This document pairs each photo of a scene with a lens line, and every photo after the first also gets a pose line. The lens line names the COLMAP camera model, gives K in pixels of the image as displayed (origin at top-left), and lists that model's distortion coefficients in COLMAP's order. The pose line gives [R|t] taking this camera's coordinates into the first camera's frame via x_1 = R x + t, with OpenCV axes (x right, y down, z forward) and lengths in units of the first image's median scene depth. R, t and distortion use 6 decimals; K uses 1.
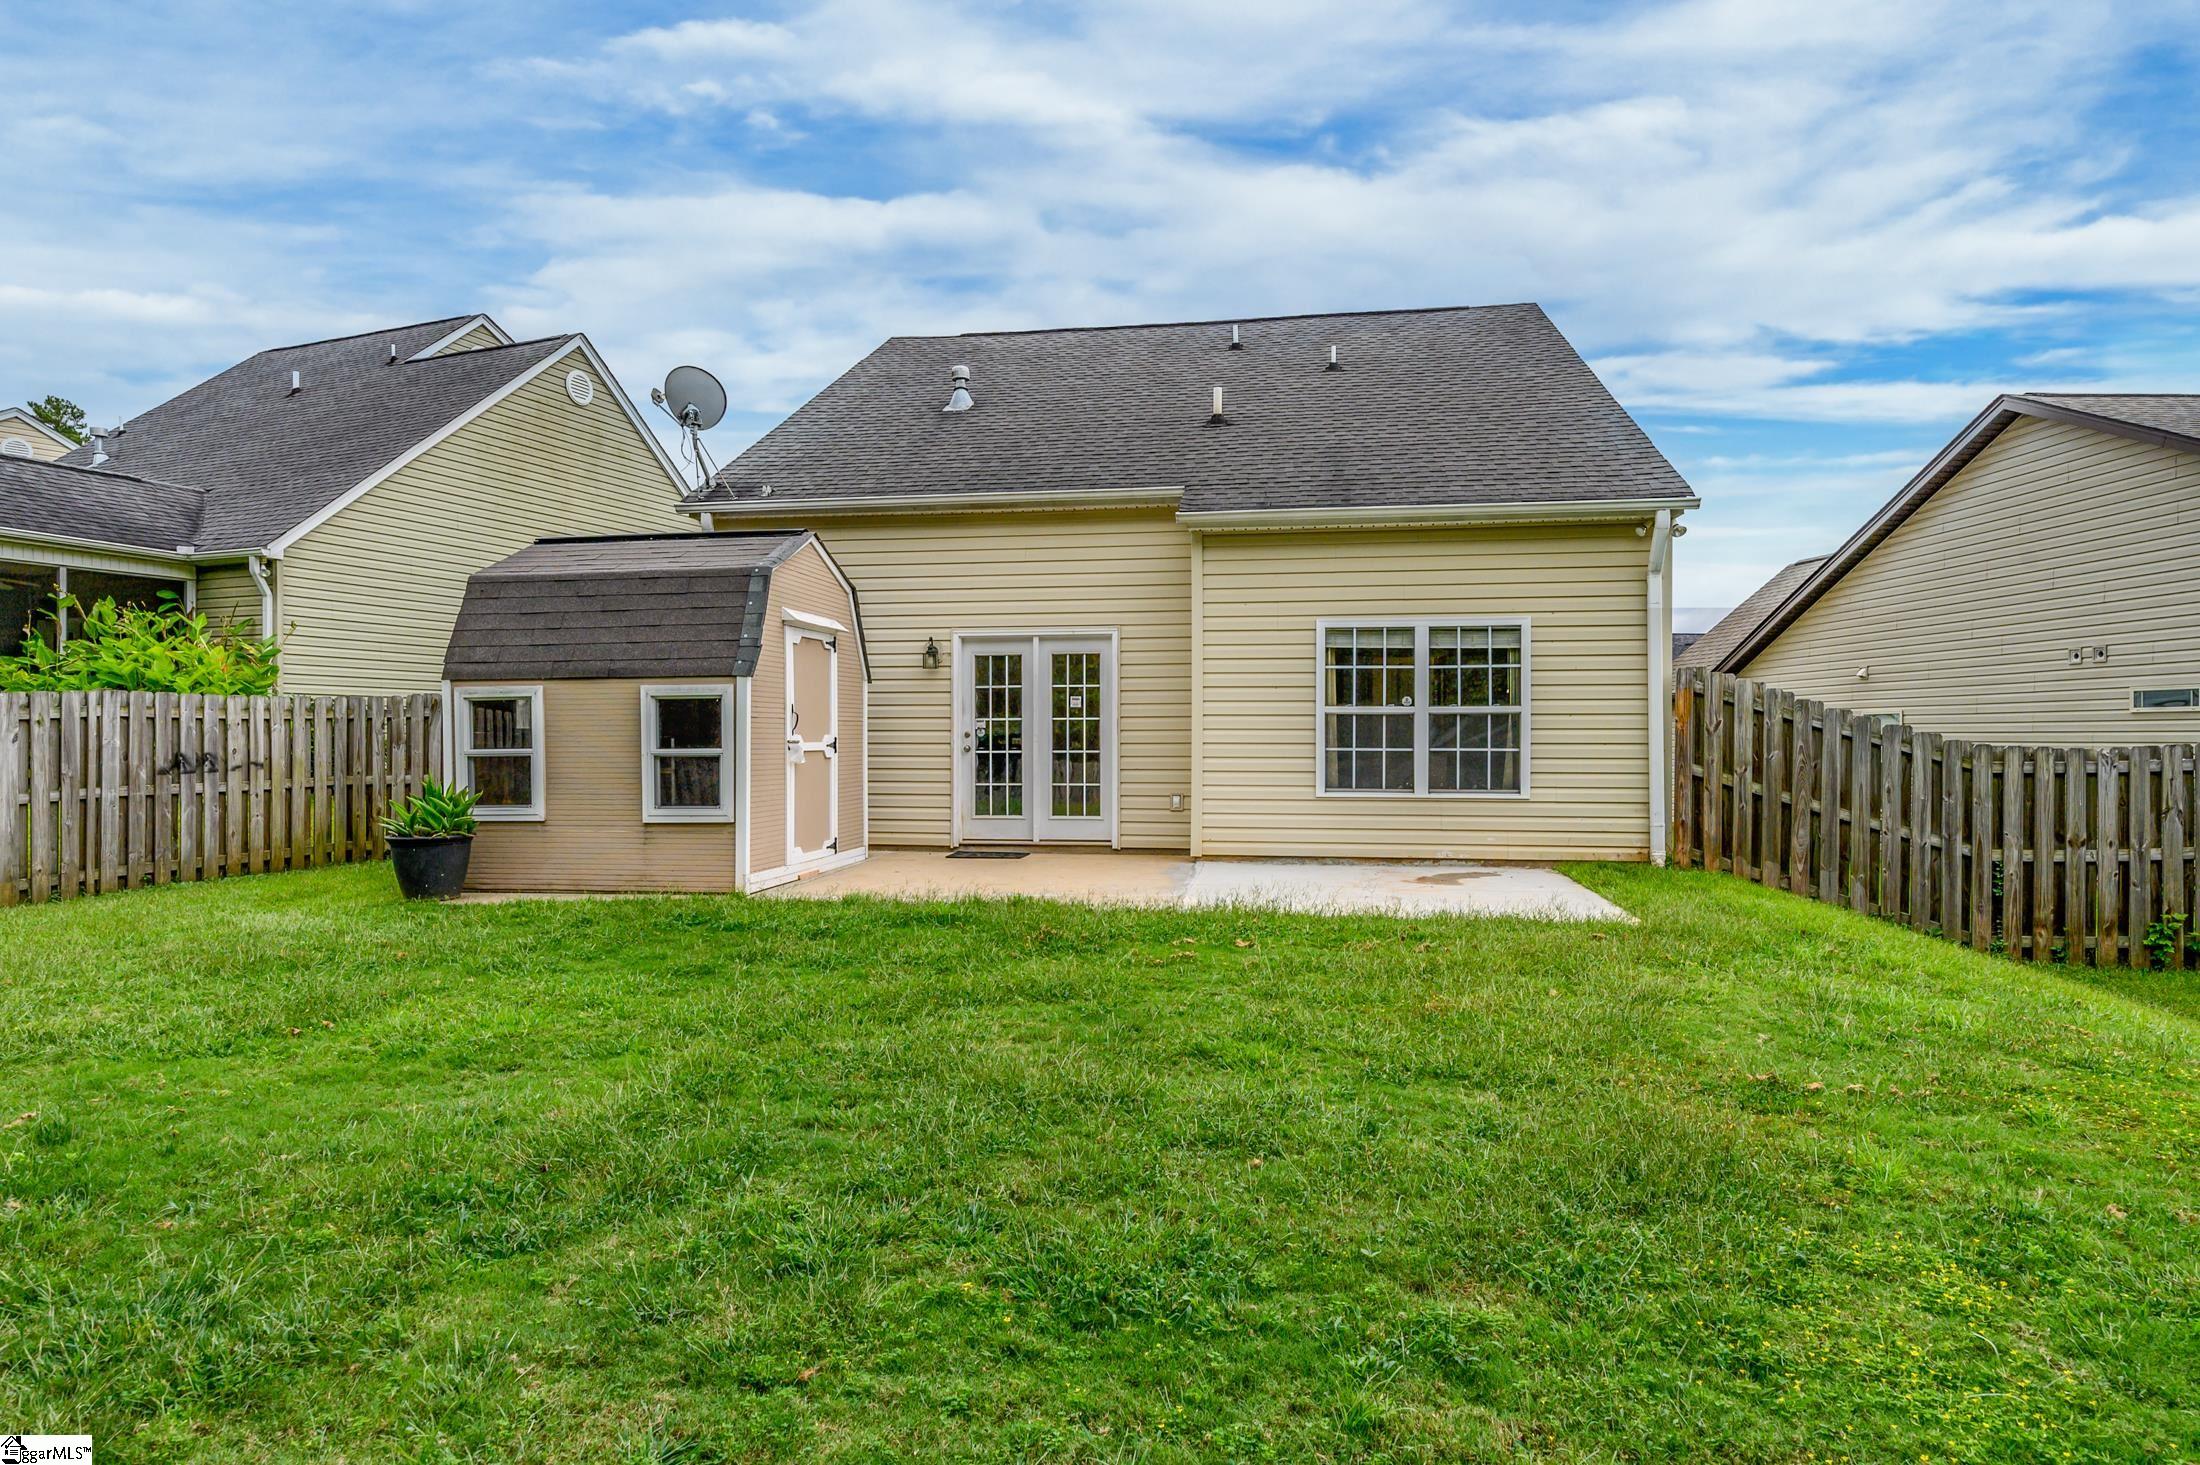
lens RADIAL K [[1227.3, 0, 1108.8], [0, 1227.3, 735.4], [0, 0, 1]] dist [0.011482, -0.001398]
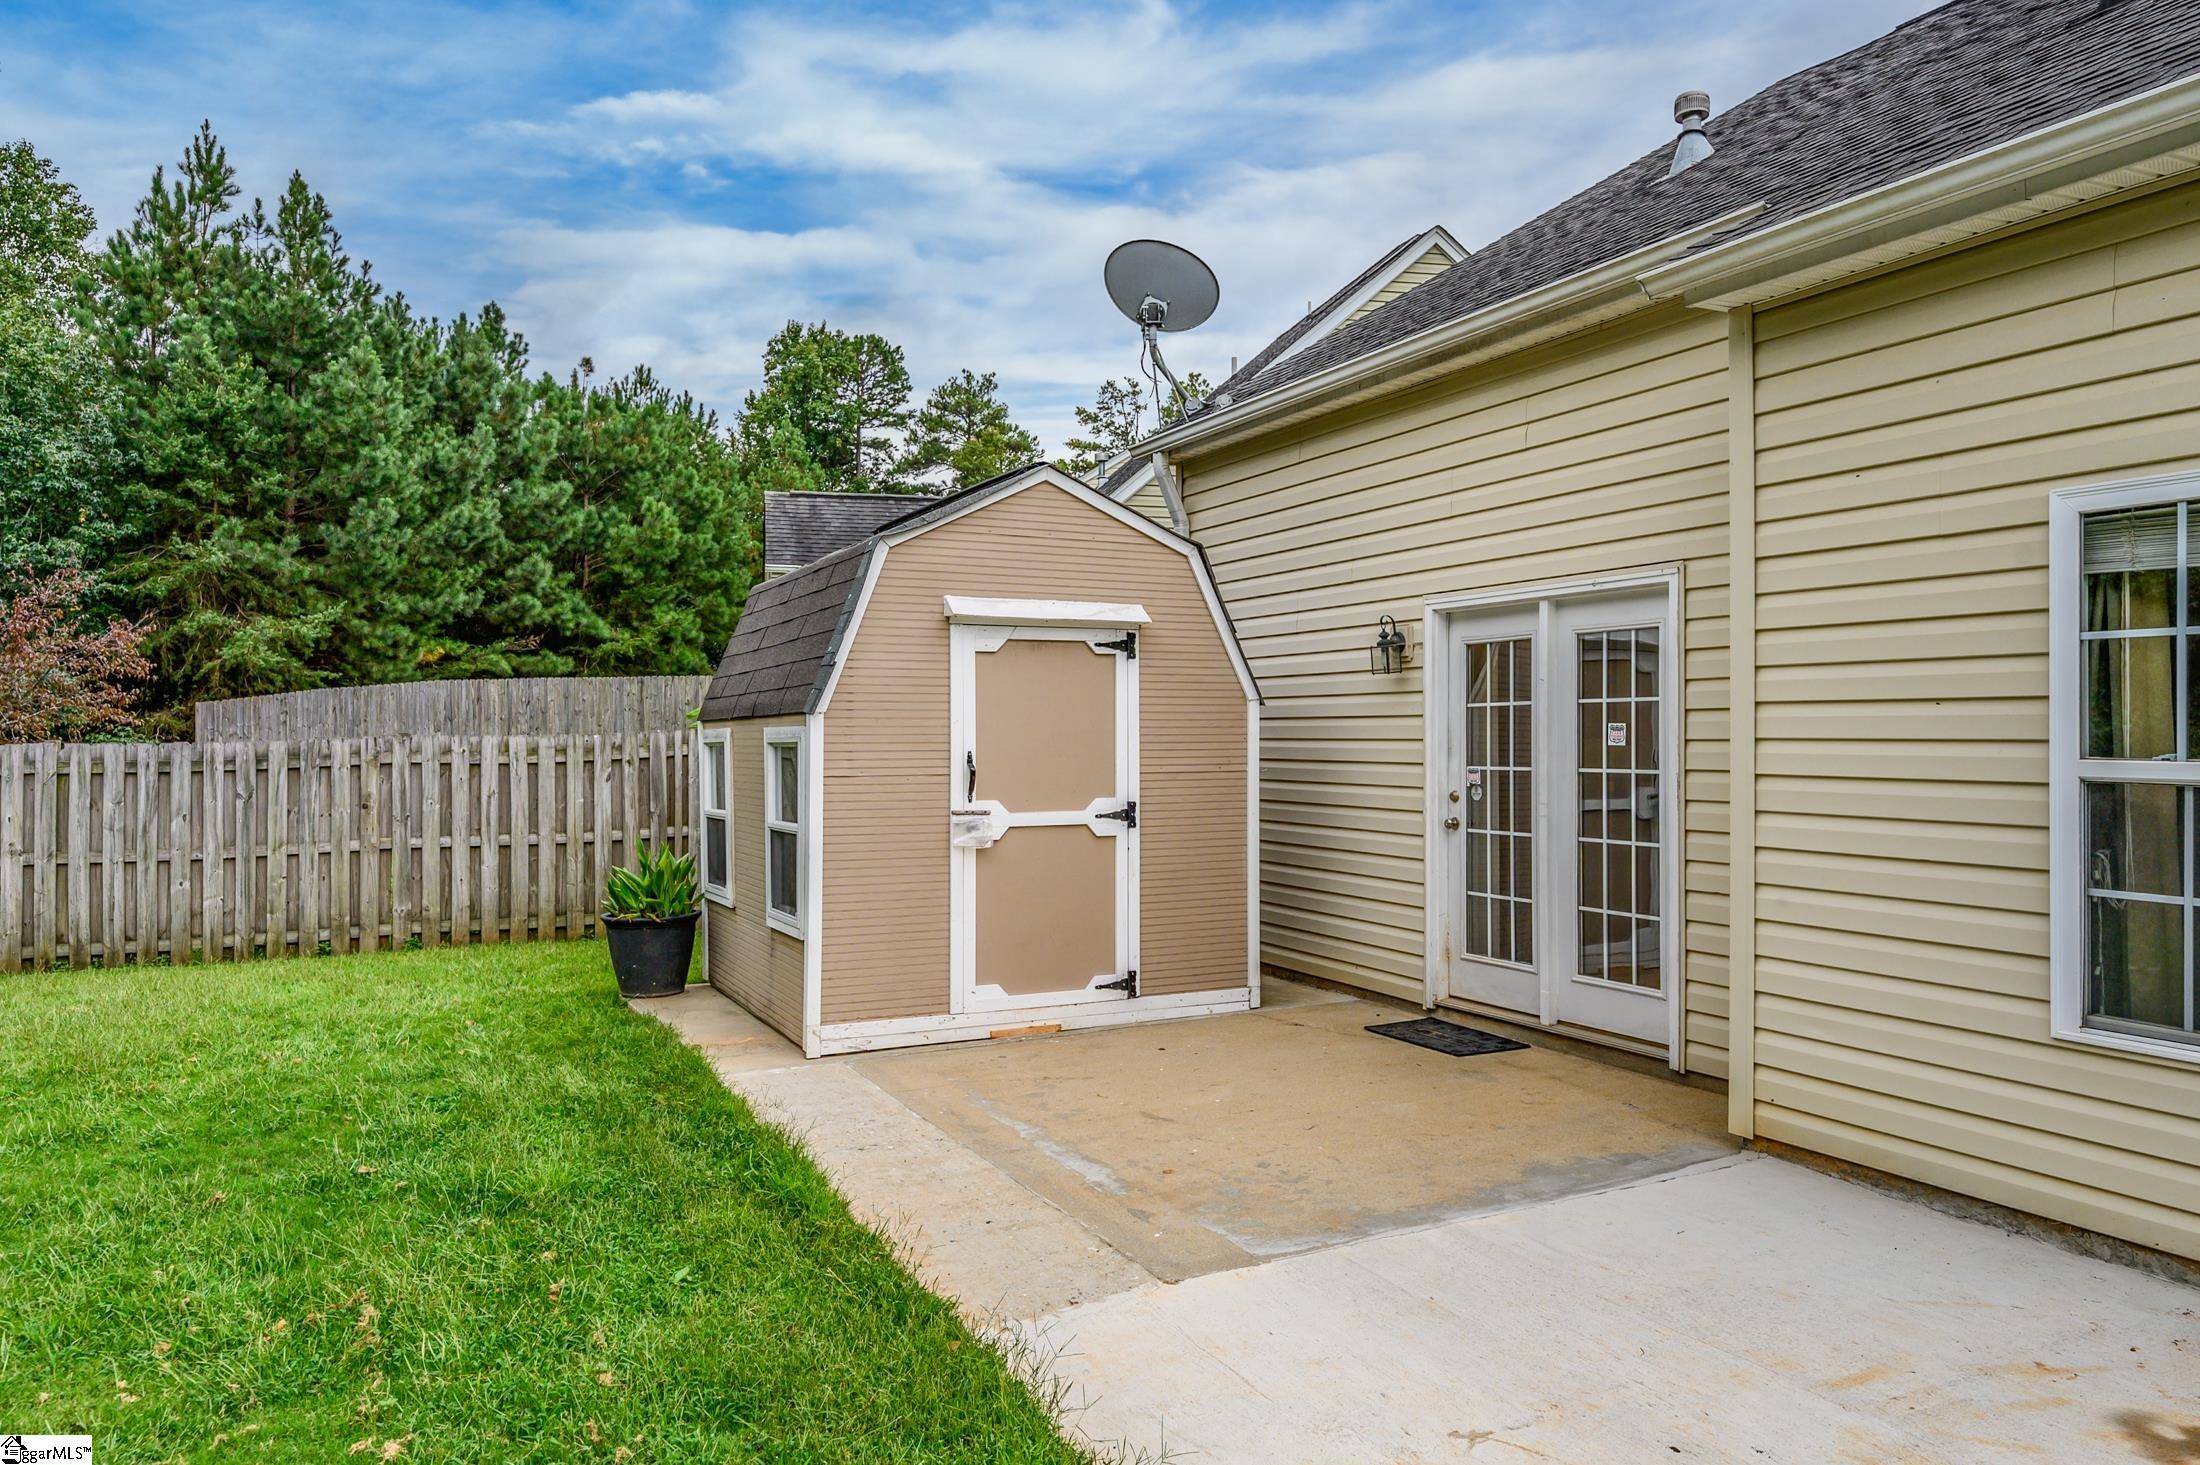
lens RADIAL K [[1478.1, 0, 1089.0], [0, 1478.1, 722.9], [0, 0, 1]] dist [0.025616, 0.000598]
pose [[0.577498, -0.007803, -0.816355, 0.345686], [0.001874, 0.999964, -0.008232, -0.030223], [0.816390, 0.003224, 0.577492, 0.563399]]
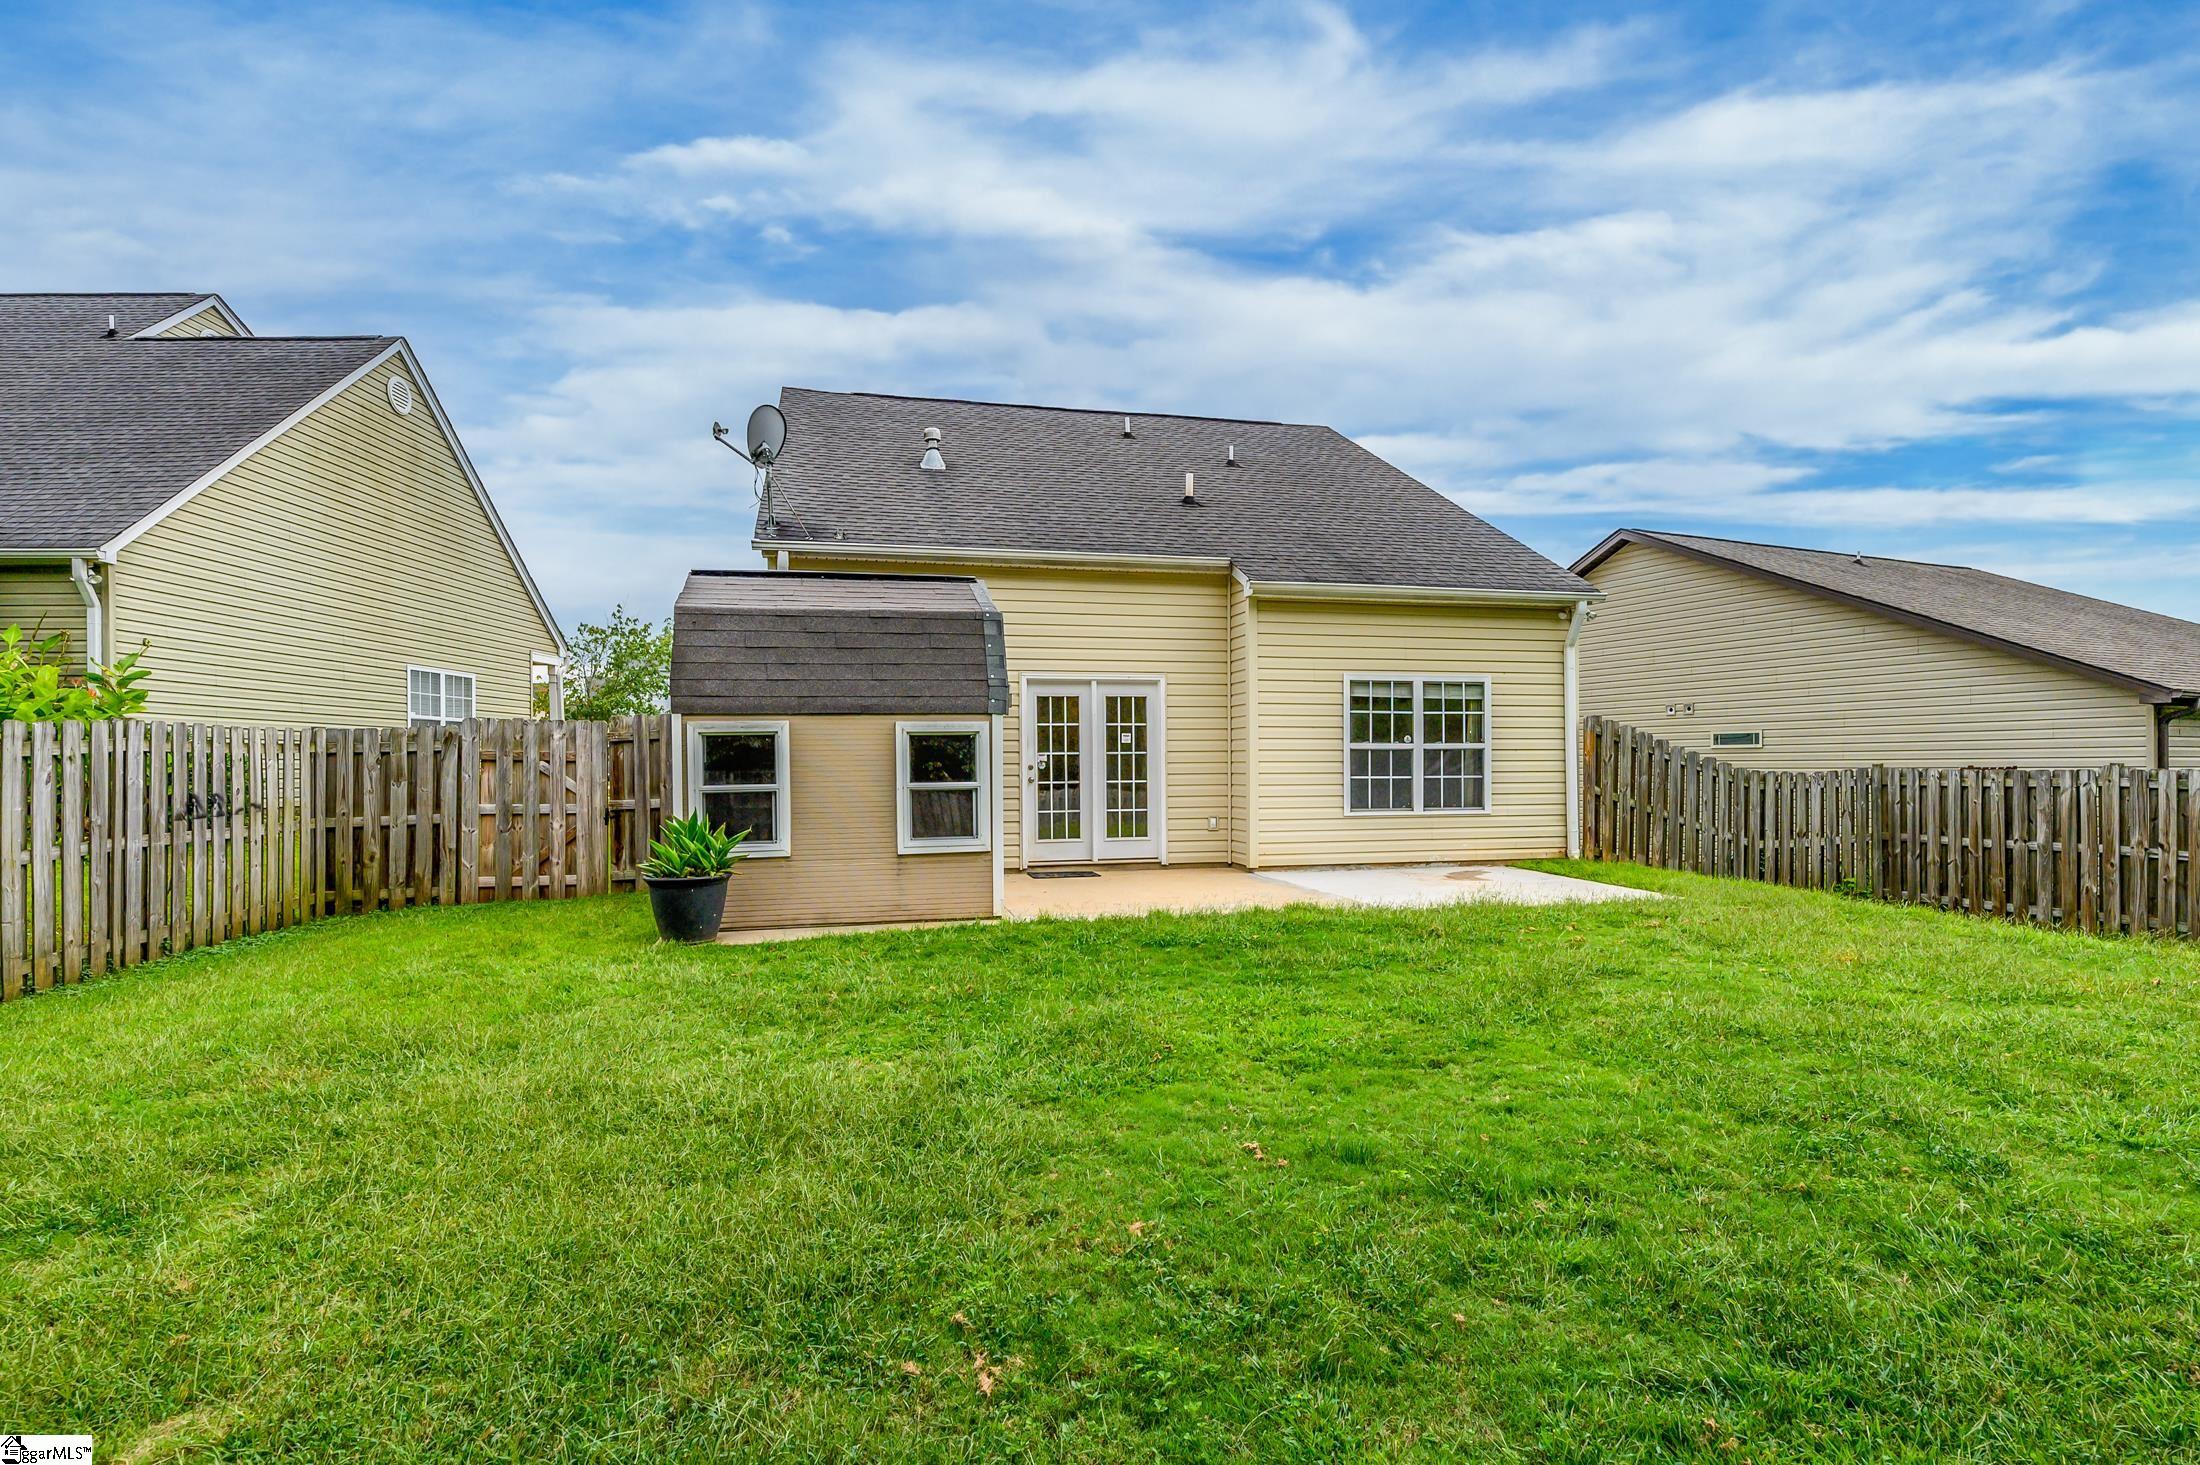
lens RADIAL K [[1100.3, 0, 1090.8], [0, 1100.3, 741.9], [0, 0, 1]] dist [0.010796, 0.000246]
pose [[0.925202, 0.003205, 0.379462, -0.490975], [0.004874, 0.999781, -0.020329, -0.003375], [-0.379444, 0.020658, 0.924984, 0.066886]]
